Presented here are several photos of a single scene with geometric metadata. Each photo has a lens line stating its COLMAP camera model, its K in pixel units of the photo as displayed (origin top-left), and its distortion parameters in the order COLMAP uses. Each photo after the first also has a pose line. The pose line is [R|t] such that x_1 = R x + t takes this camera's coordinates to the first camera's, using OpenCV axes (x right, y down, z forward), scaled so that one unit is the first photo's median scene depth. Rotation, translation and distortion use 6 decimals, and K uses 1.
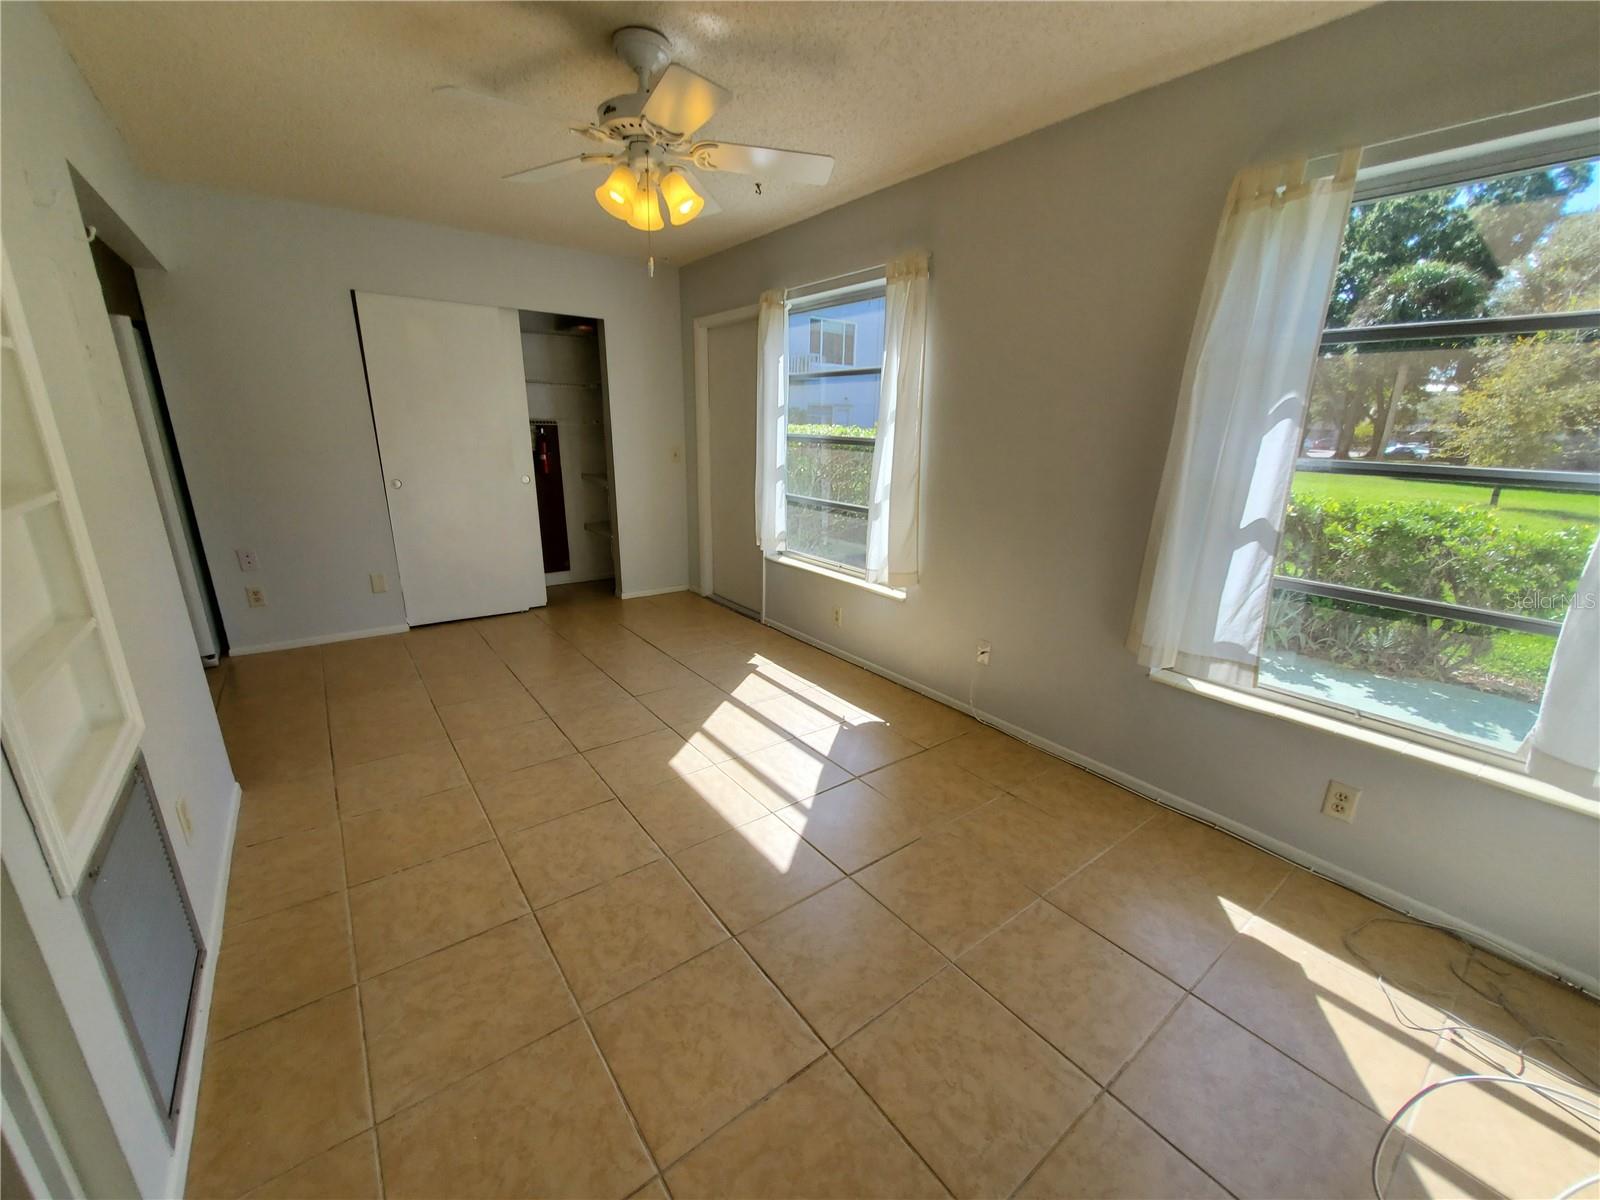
lens RADIAL K [[634.2, 0, 803.0], [0, 634.2, 611.7], [0, 0, 1]] dist [0.000534, -0.000096]
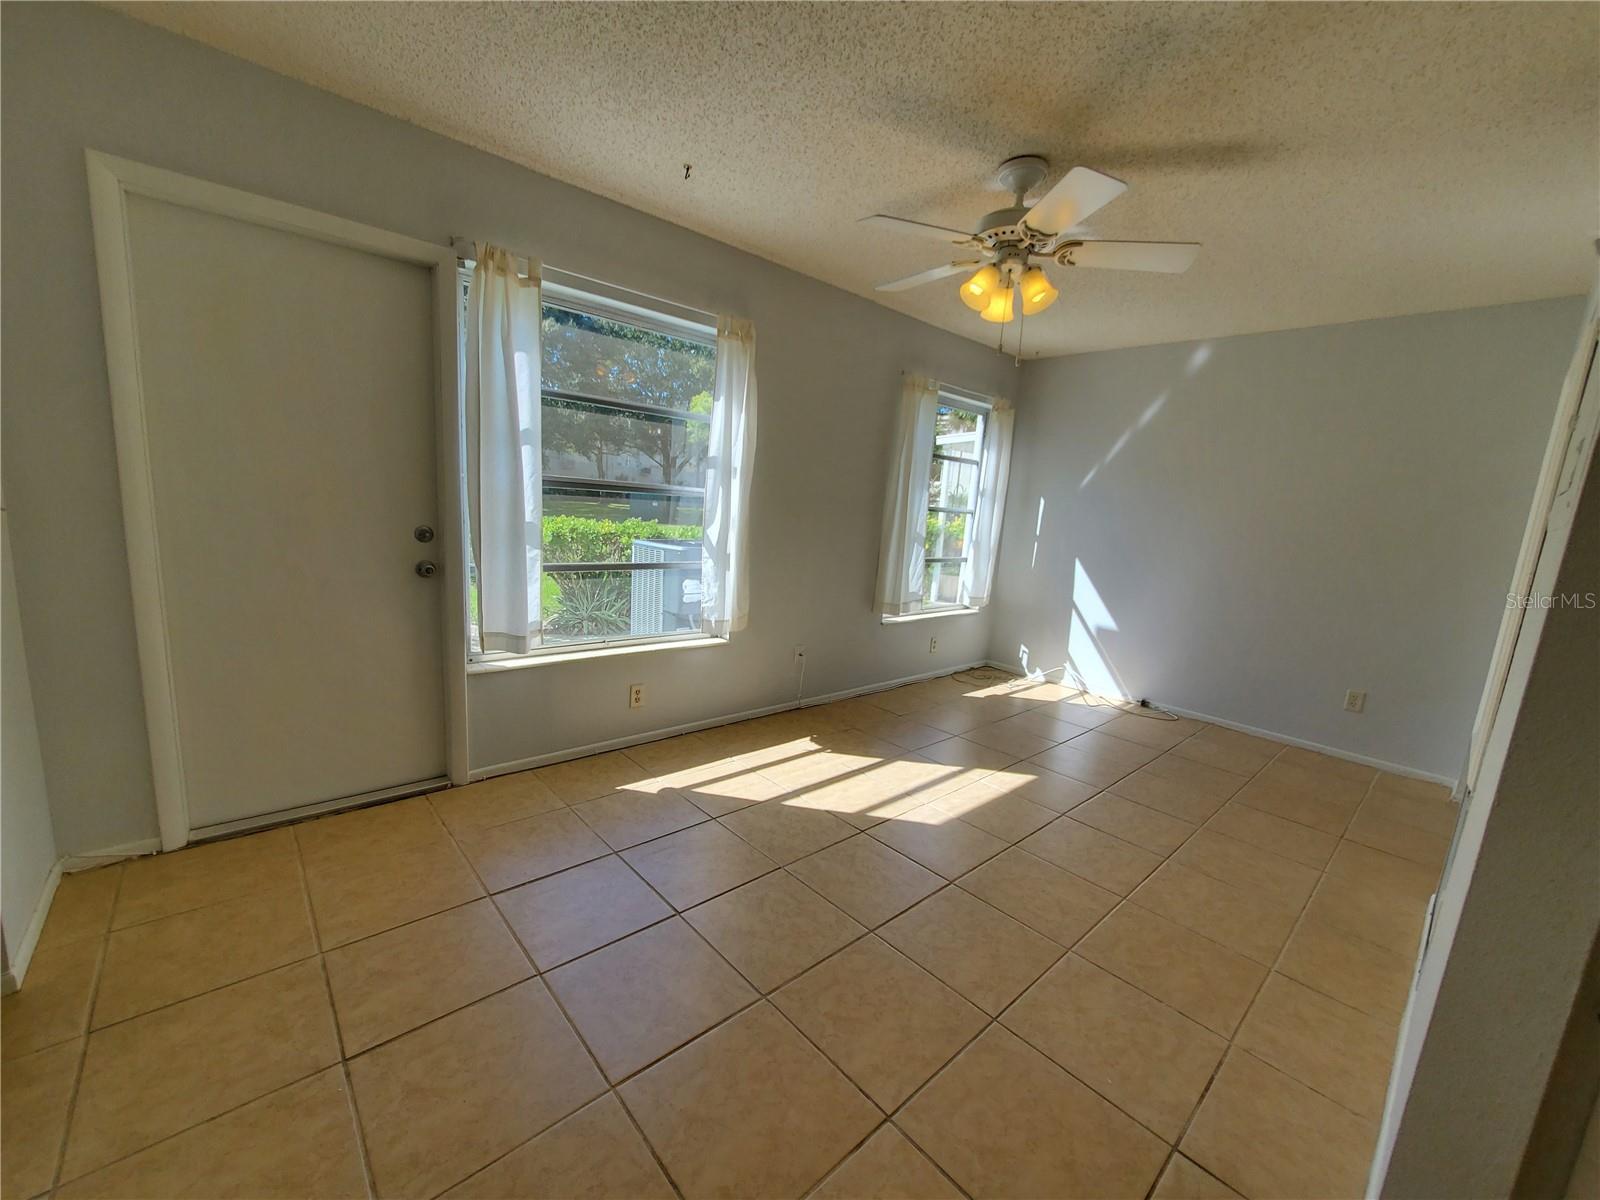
lens RADIAL K [[634.2, 0, 803.0], [0, 634.2, 611.7], [0, 0, 1]] dist [0.000534, -0.000096]
pose [[-0.088909, -0.191918, 0.977375, -0.949450], [0.216783, 0.954010, 0.207050, -0.282078], [-0.972163, 0.230287, -0.043215, 1.021860]]
